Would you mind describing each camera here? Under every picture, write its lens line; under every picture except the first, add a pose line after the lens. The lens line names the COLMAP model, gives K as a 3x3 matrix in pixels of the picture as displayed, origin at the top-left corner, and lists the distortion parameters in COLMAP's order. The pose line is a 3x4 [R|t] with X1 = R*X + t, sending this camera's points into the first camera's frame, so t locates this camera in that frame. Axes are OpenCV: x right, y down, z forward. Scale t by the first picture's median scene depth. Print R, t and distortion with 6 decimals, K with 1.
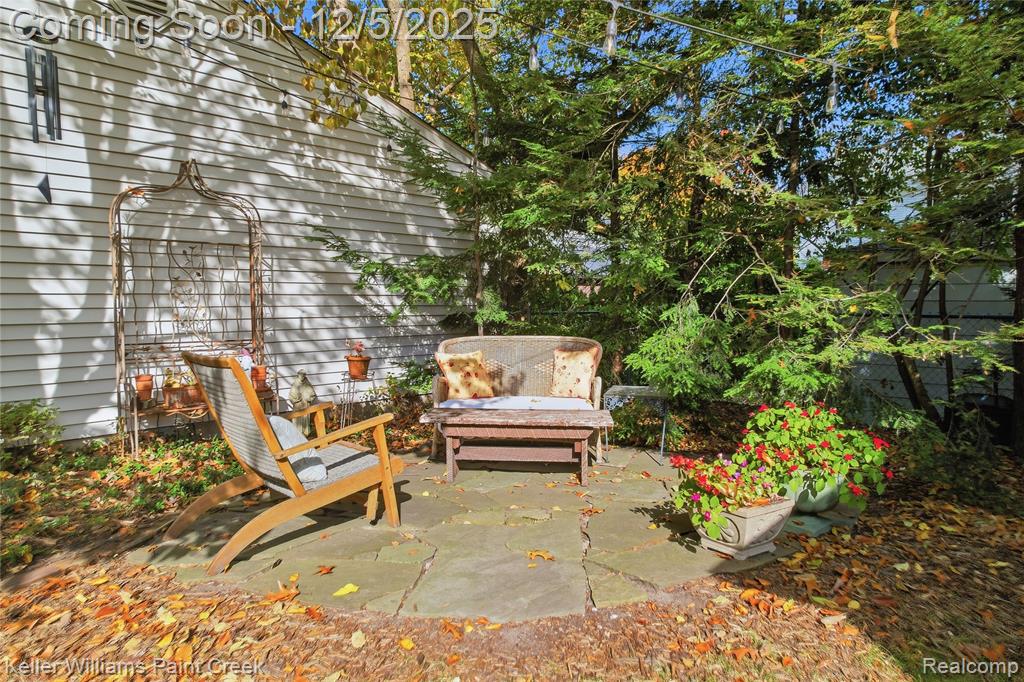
lens RADIAL K [[653.1, 0, 512.0], [0, 653.1, 341.0], [0, 0, 1]] dist [-0.066466, 0.055928]
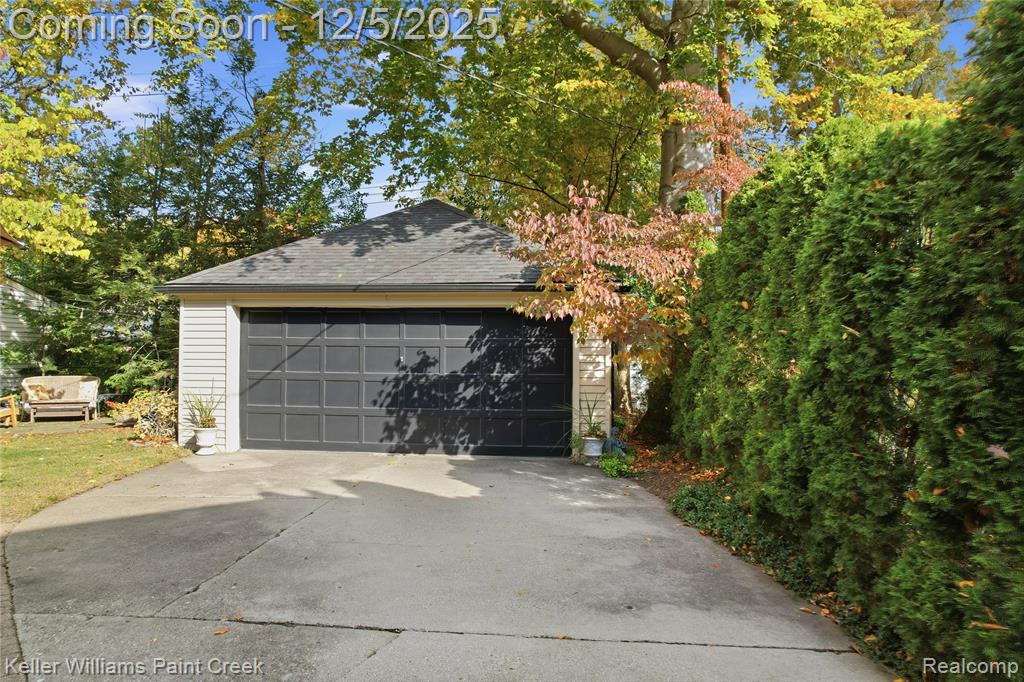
lens RADIAL K [[653.1, 0, 512.0], [0, 653.1, 341.0], [0, 0, 1]] dist [-0.066466, 0.055928]
pose [[0.820448, 0.018168, 0.571433, 0.019524], [0.032737, 0.996362, -0.078680, 0.110928], [-0.570783, 0.083260, 0.816868, -2.050788]]
